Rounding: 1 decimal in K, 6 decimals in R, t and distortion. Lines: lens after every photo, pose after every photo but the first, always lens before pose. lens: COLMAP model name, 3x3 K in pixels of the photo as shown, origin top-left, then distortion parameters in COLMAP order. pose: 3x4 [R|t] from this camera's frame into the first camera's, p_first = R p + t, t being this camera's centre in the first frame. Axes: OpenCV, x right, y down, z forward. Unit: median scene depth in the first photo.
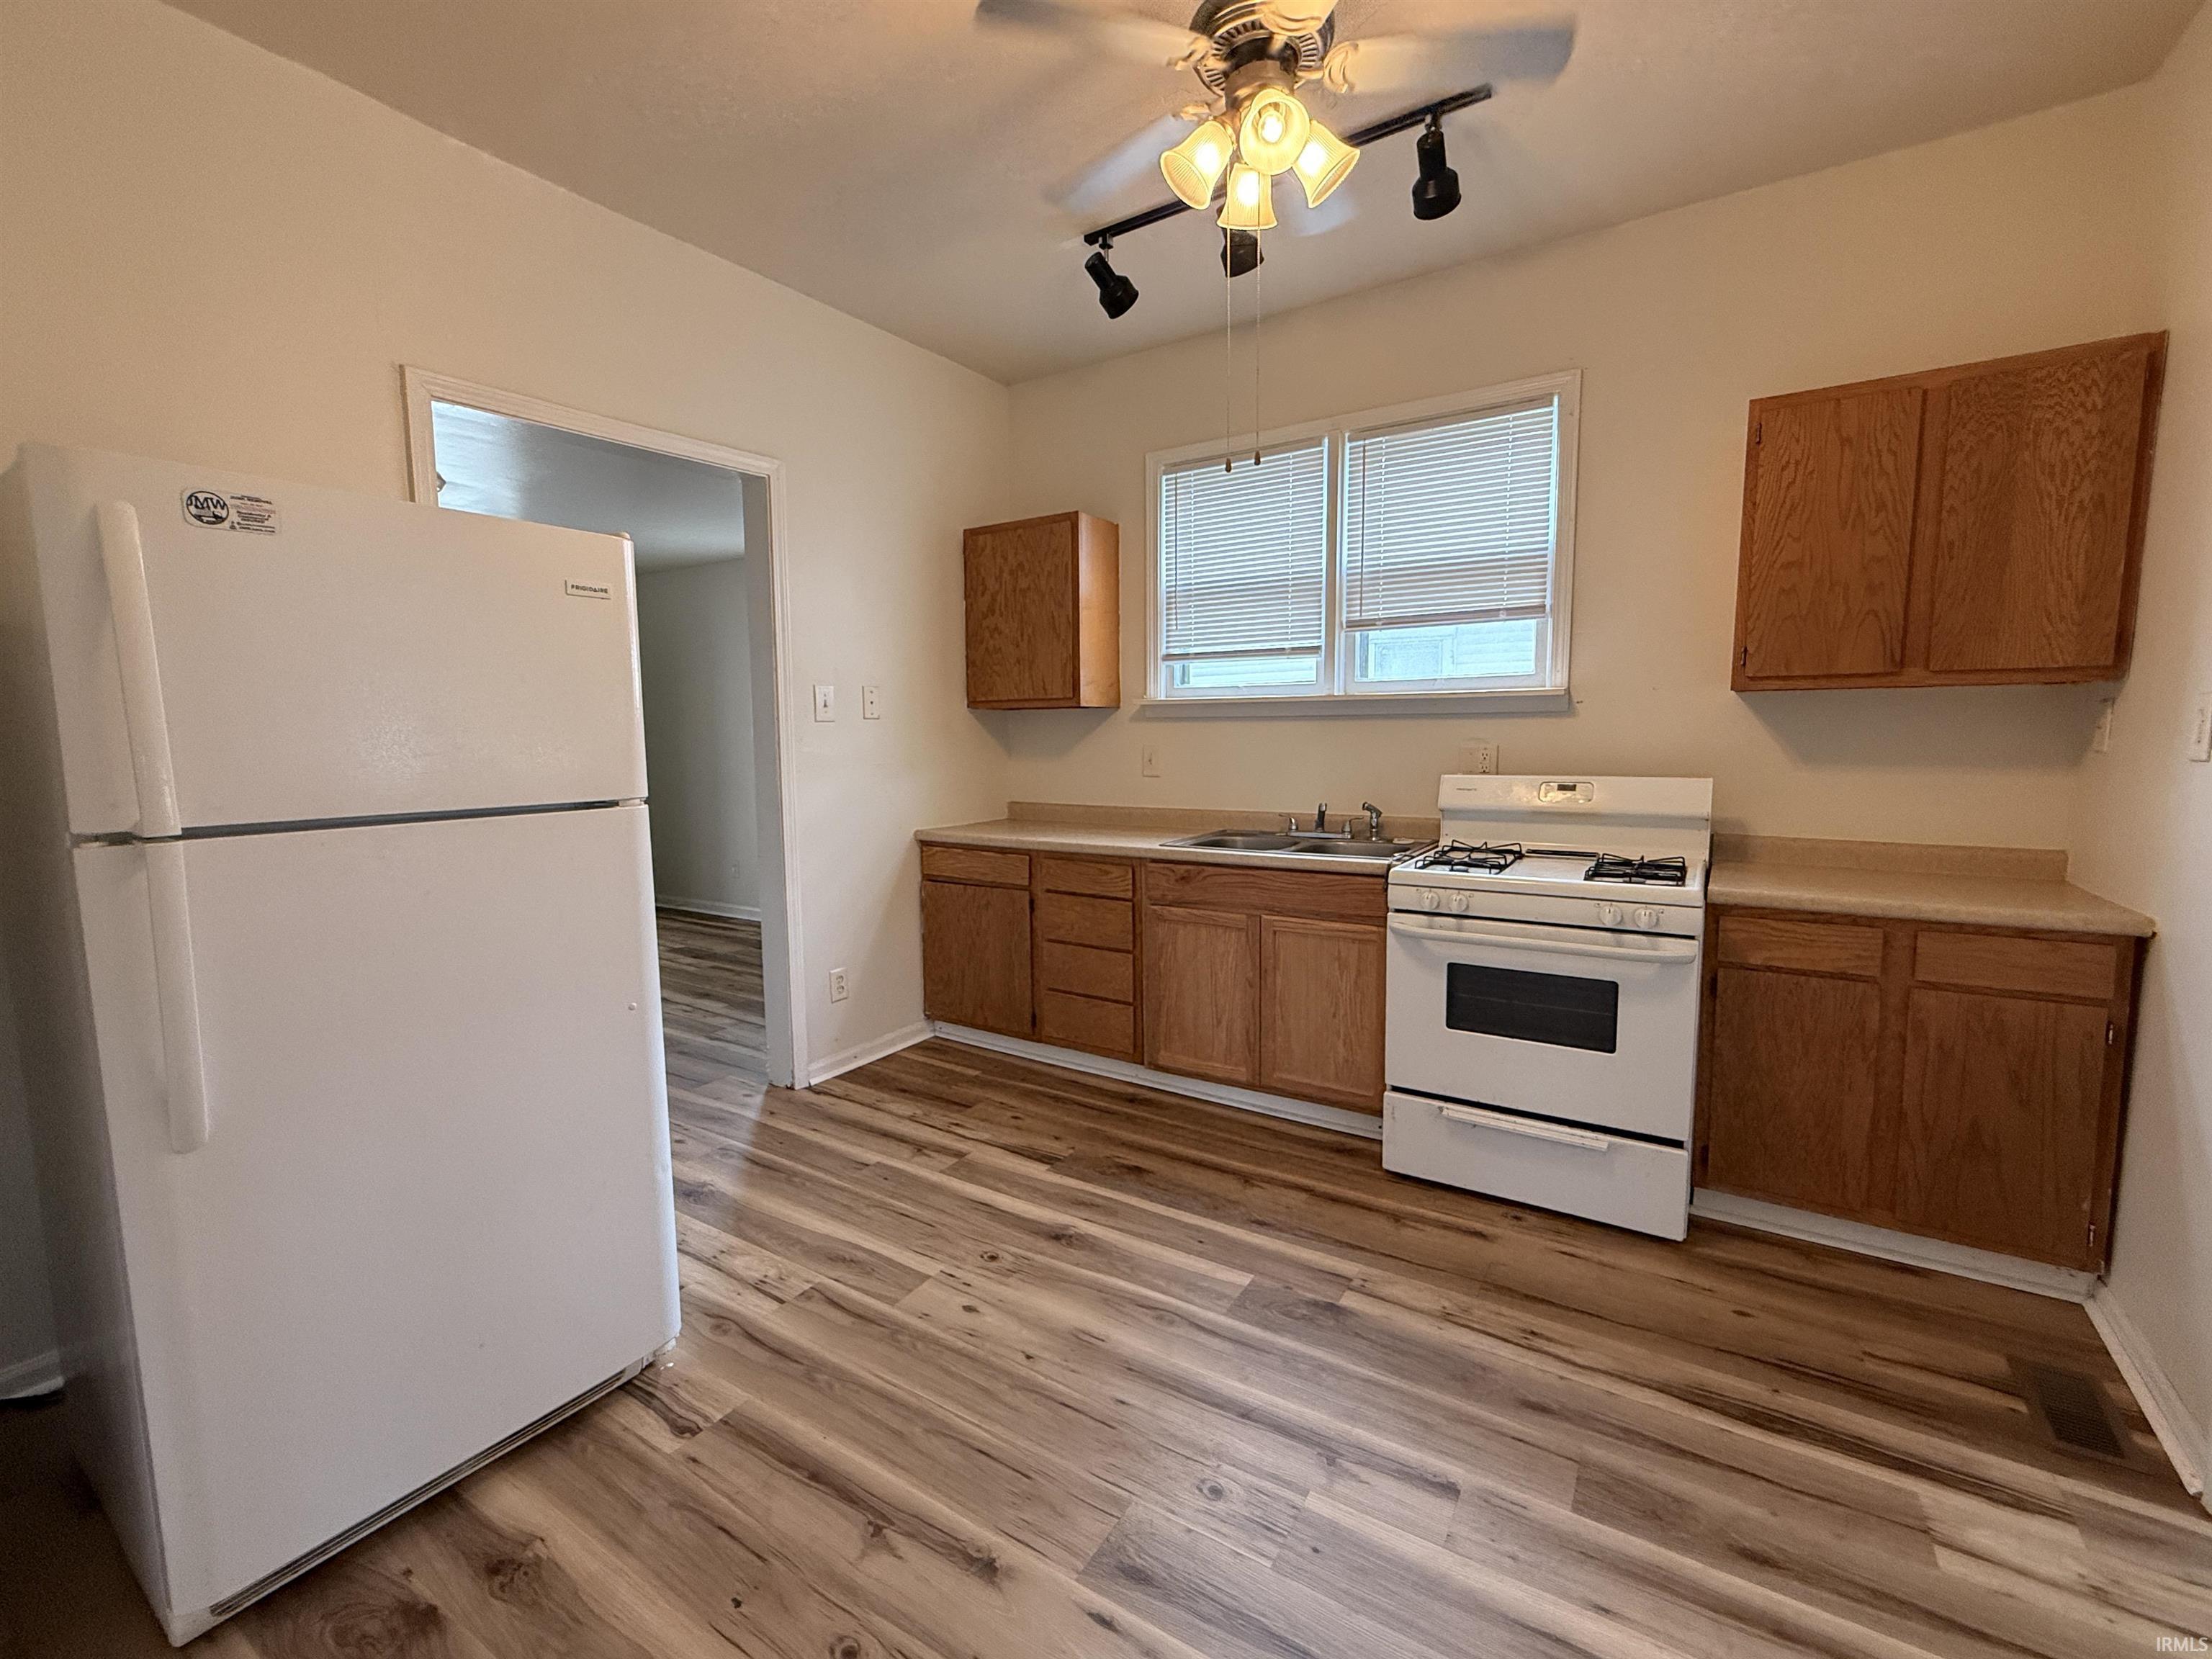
lens RADIAL K [[883.4, 0, 1102.2], [0, 883.4, 830.3], [0, 0, 1]] dist [0.001499, -0.000366]
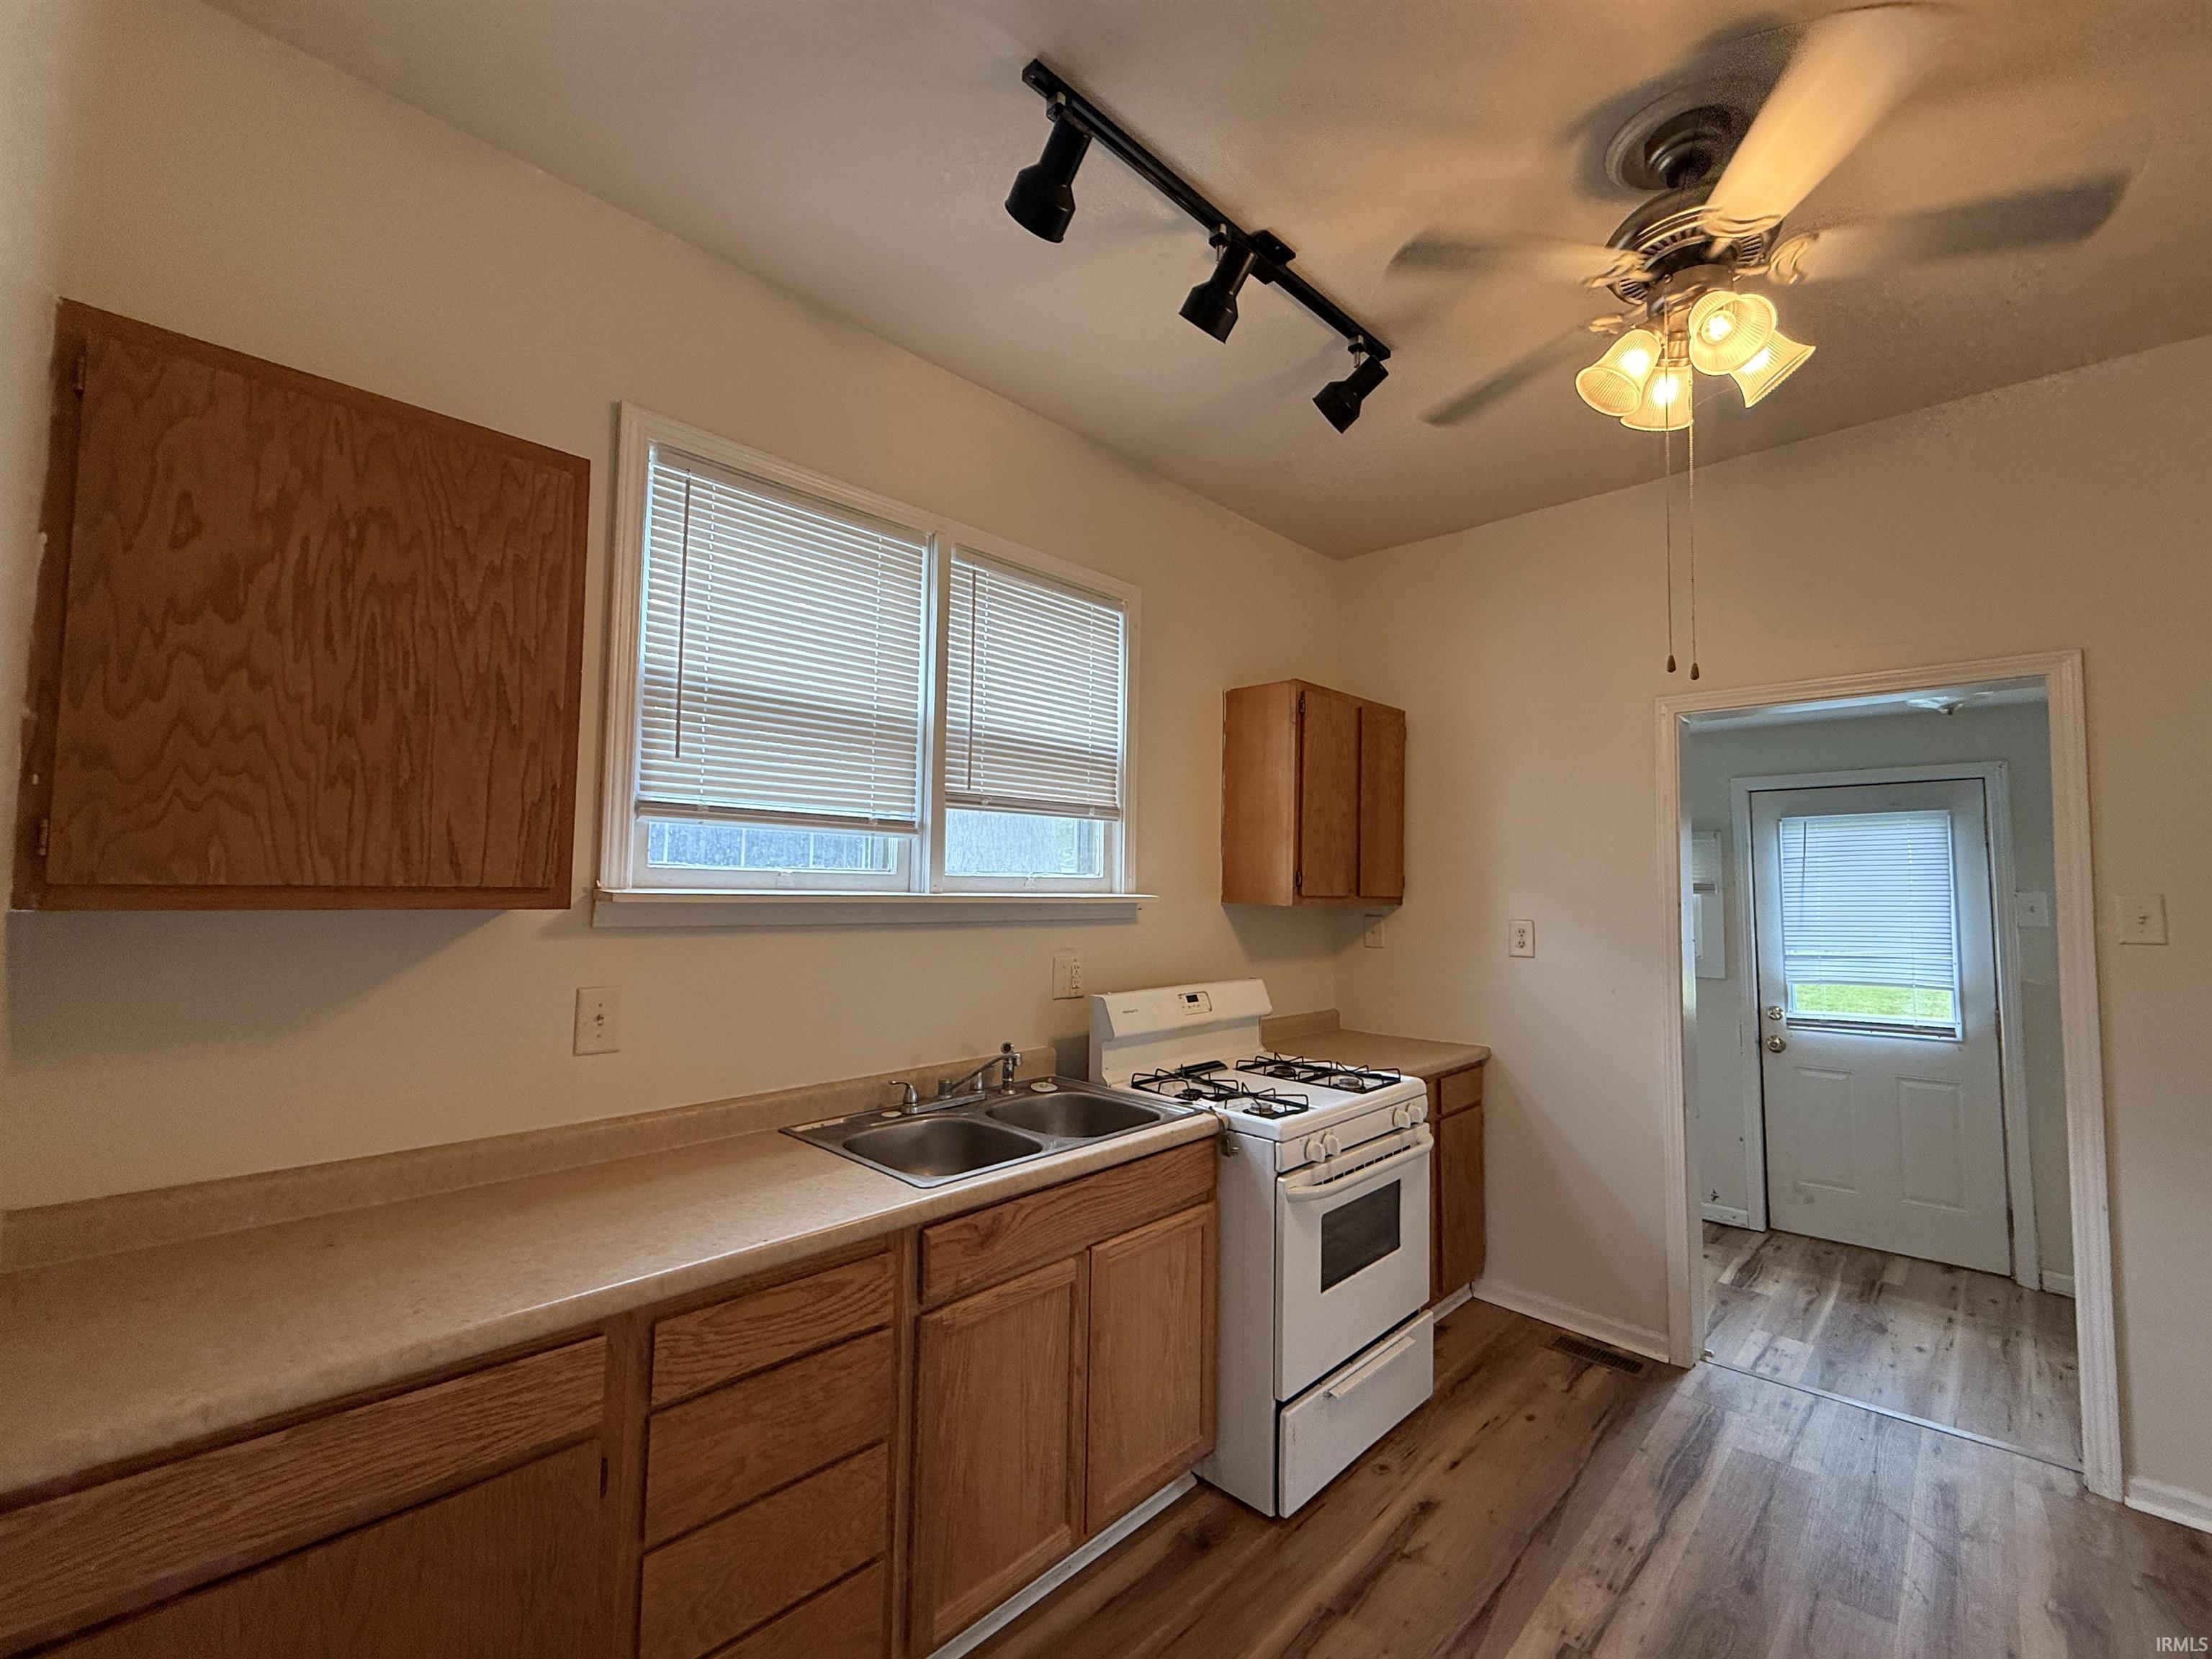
lens RADIAL K [[923.5, 0, 1102.0], [0, 923.5, 845.2], [0, 0, 1]] dist [-0.002689, -0.001016]
pose [[0.218265, 0.058475, 0.974136, -0.482535], [0.095730, 0.992106, -0.081003, -0.137641], [-0.971183, 0.110934, 0.210944, 0.821858]]
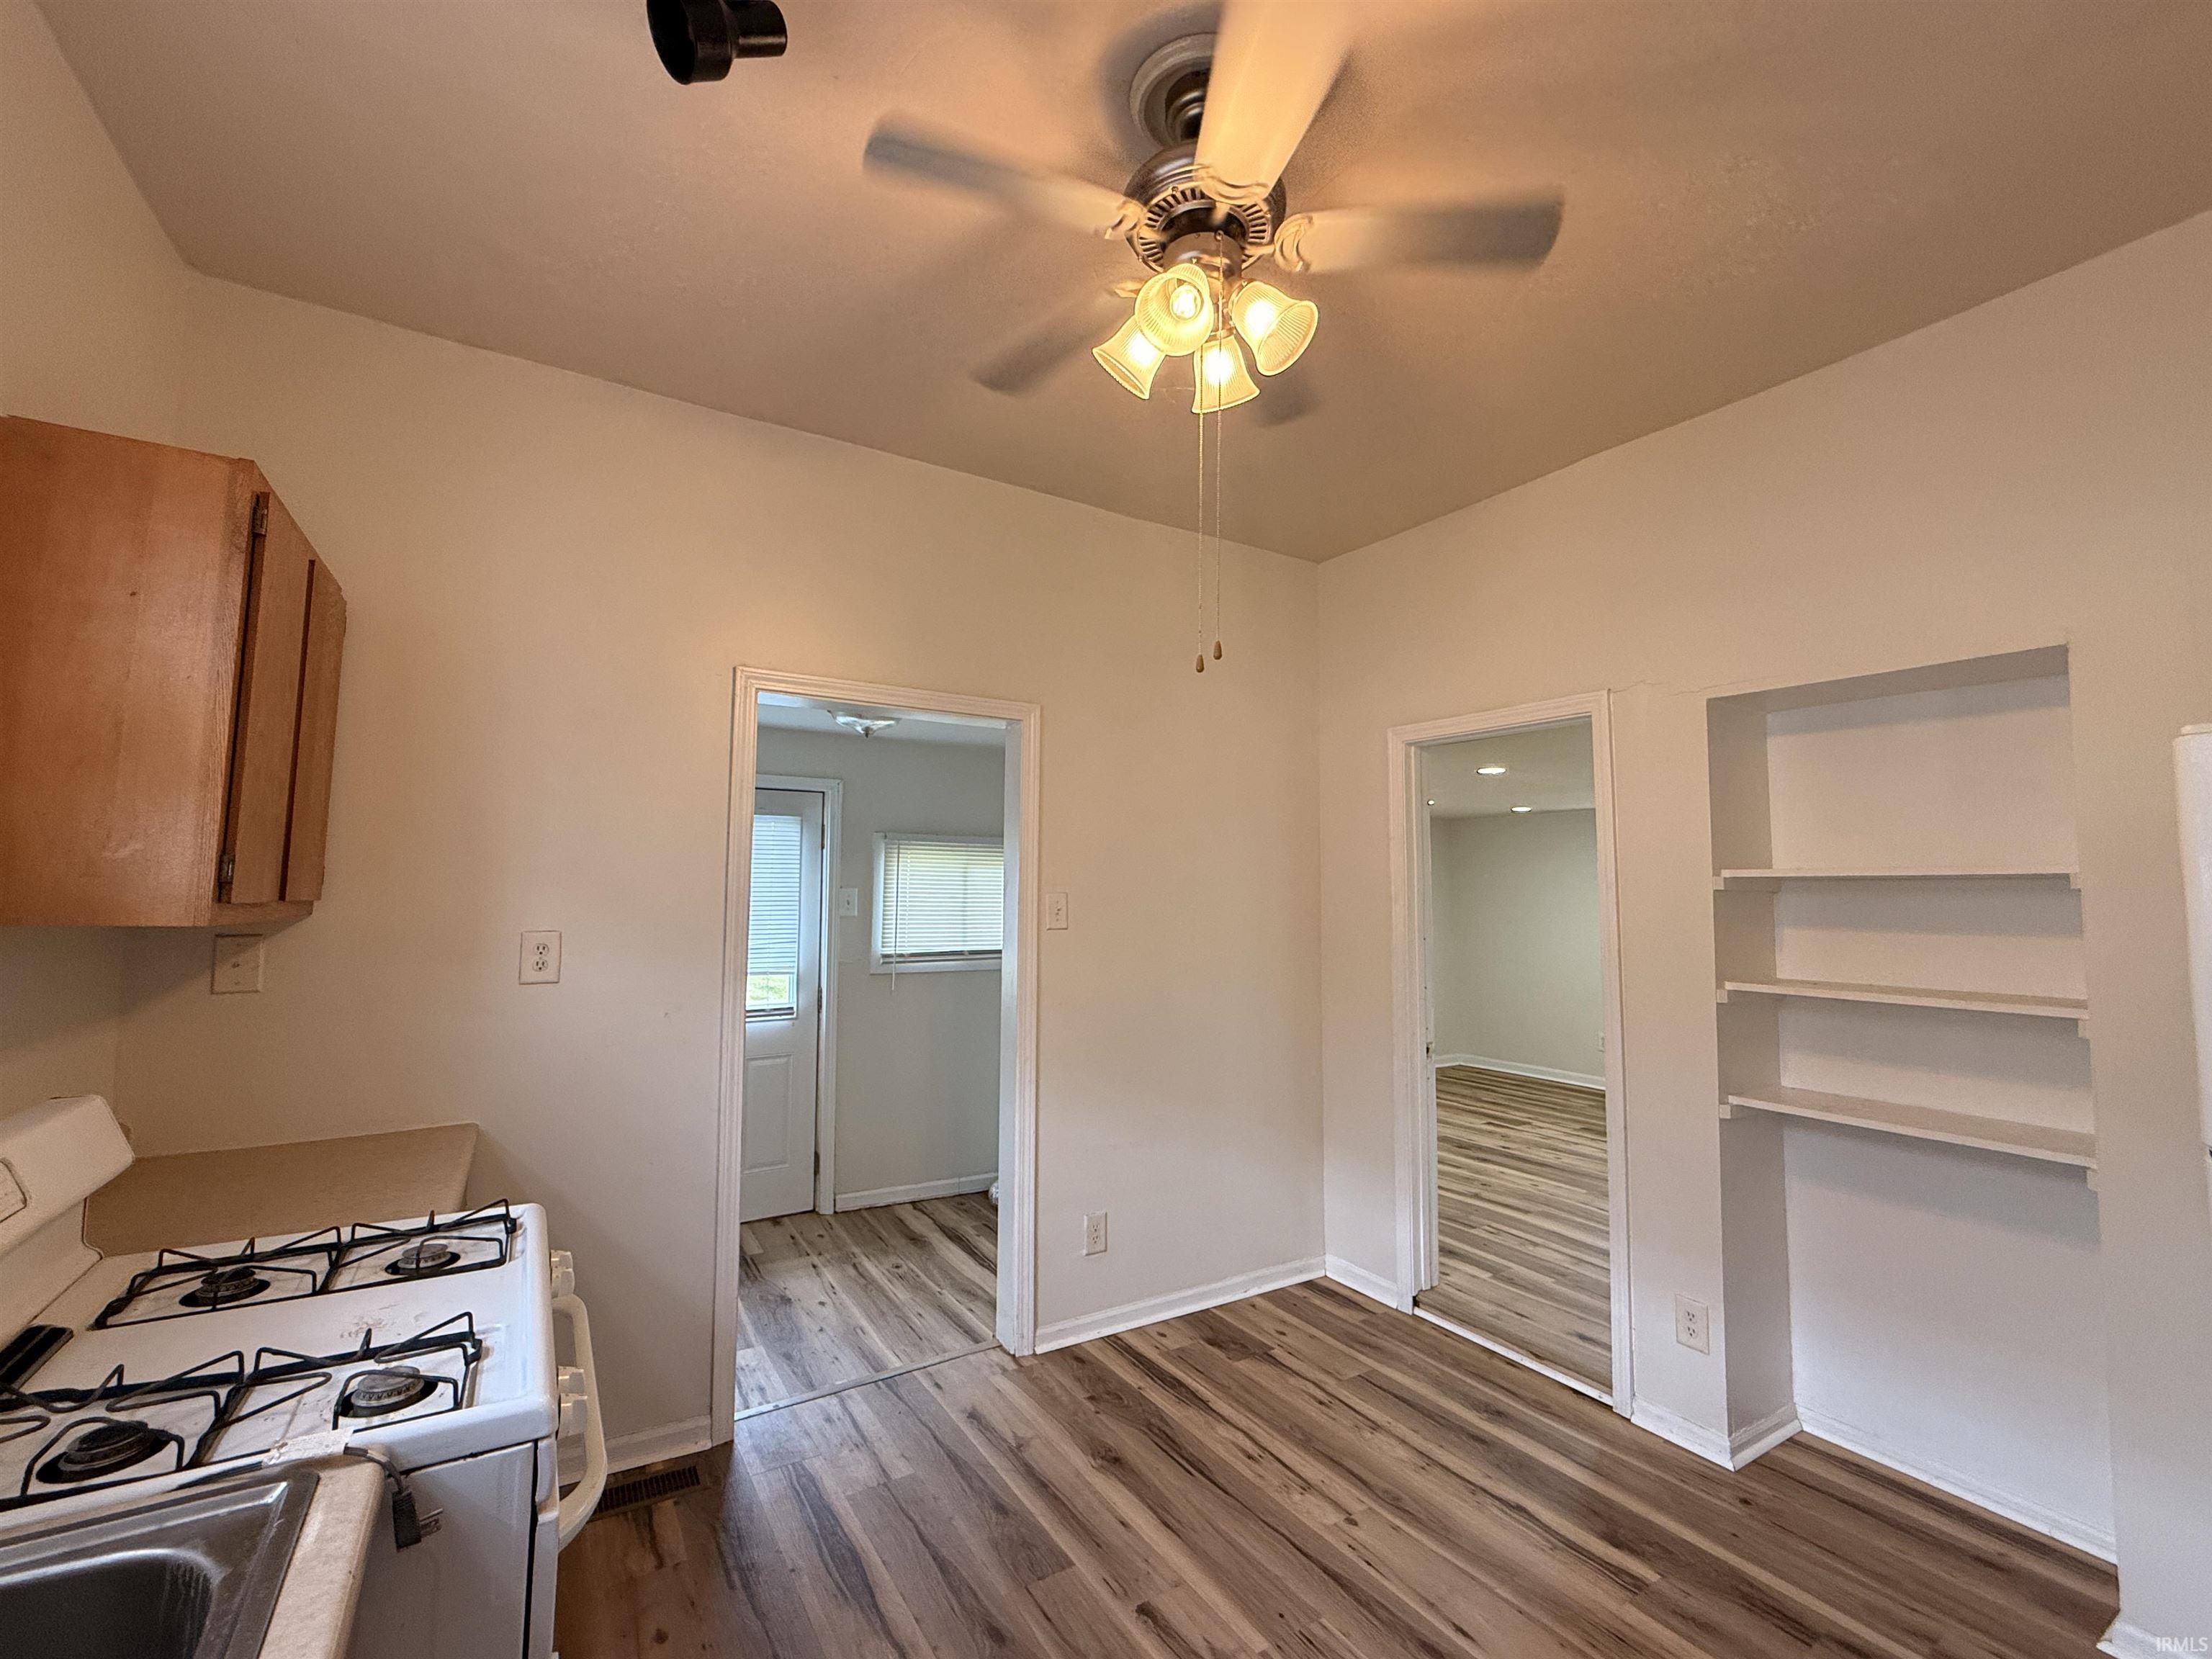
lens RADIAL K [[924.4, 0, 1104.6], [0, 924.4, 825.0], [0, 0, 1]] dist [-0.000147, 0.000070]
pose [[-0.894641, 0.035759, 0.445352, -0.078242], [0.049320, 0.998604, 0.018893, -0.172969], [-0.444054, 0.038867, -0.895156, 1.070687]]
